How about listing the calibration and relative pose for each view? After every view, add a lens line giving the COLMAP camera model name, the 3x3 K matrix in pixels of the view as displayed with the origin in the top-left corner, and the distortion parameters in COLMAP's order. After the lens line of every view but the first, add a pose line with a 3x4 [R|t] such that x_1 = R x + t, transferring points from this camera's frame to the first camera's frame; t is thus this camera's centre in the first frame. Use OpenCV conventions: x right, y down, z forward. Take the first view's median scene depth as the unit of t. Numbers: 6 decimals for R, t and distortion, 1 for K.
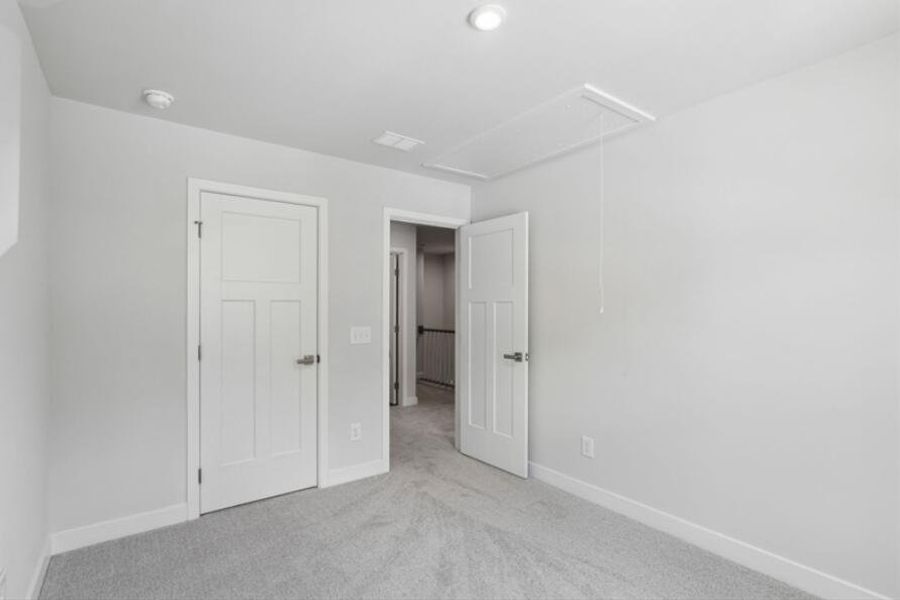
lens RADIAL K [[441.7, 0, 450.0], [0, 441.7, 300.0], [0, 0, 1]] dist [-0.001040, -0.000139]
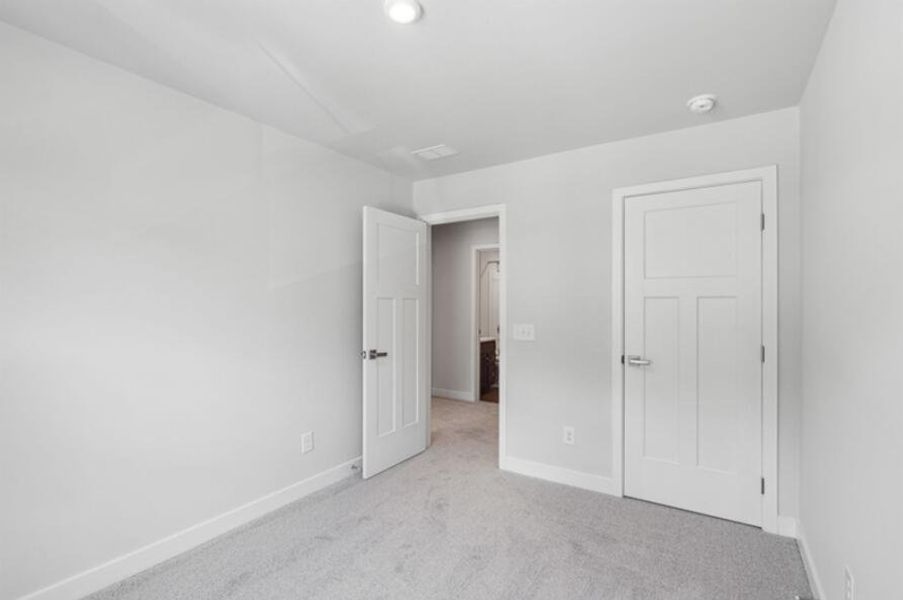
lens RADIAL K [[446.5, 0, 451.5], [0, 446.5, 300.0], [0, 0, 1]] dist [0.000042, 0.001547]
pose [[0.315945, -0.005954, -0.948759, 0.620612], [0.009991, 0.999946, -0.002948, 0.006264], [0.948725, -0.008547, 0.315988, 0.454278]]
